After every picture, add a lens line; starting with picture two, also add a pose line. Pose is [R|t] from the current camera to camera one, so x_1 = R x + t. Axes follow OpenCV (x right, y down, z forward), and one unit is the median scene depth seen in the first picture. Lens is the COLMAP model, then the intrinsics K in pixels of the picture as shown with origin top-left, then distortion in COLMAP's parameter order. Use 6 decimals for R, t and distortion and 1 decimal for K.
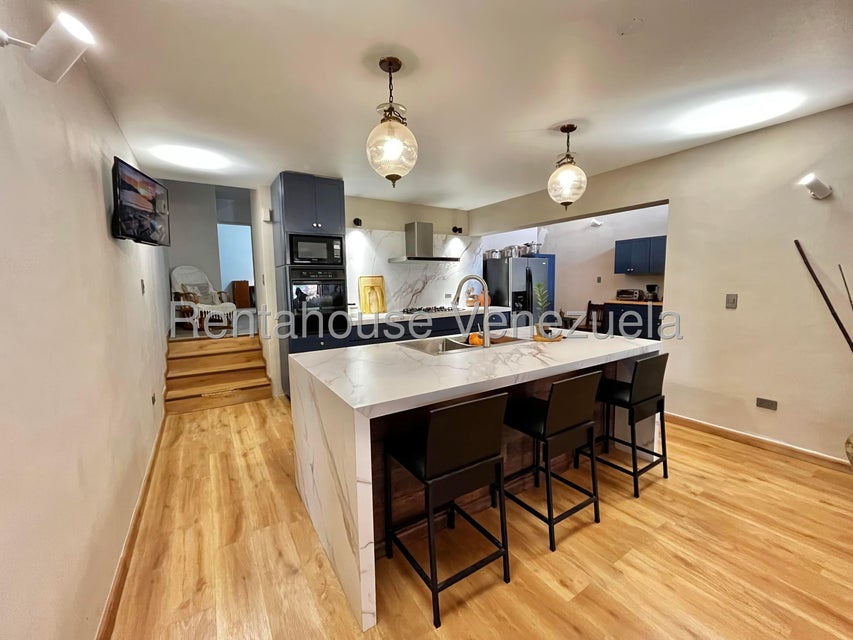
lens RADIAL K [[349.0, 0, 427.6], [0, 349.0, 318.5], [0, 0, 1]] dist [-0.000084, 0.000109]
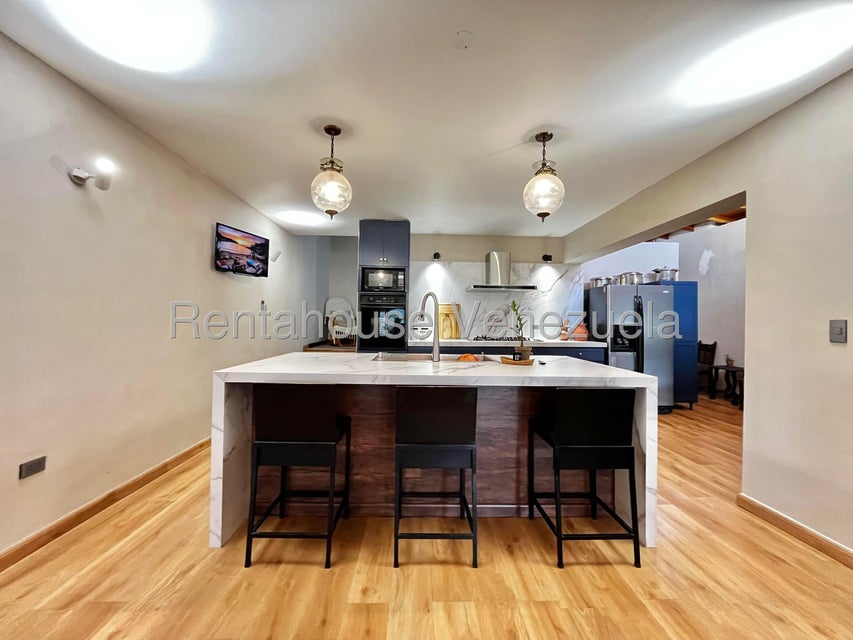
lens RADIAL K [[349.0, 0, 427.6], [0, 349.0, 318.8], [0, 0, 1]] dist [-0.000084, 0.000109]
pose [[0.855466, 0.022493, -0.517371, 0.502767], [-0.082352, 0.992252, -0.093030, 0.041304], [0.511270, 0.122190, 0.850690, 0.083312]]
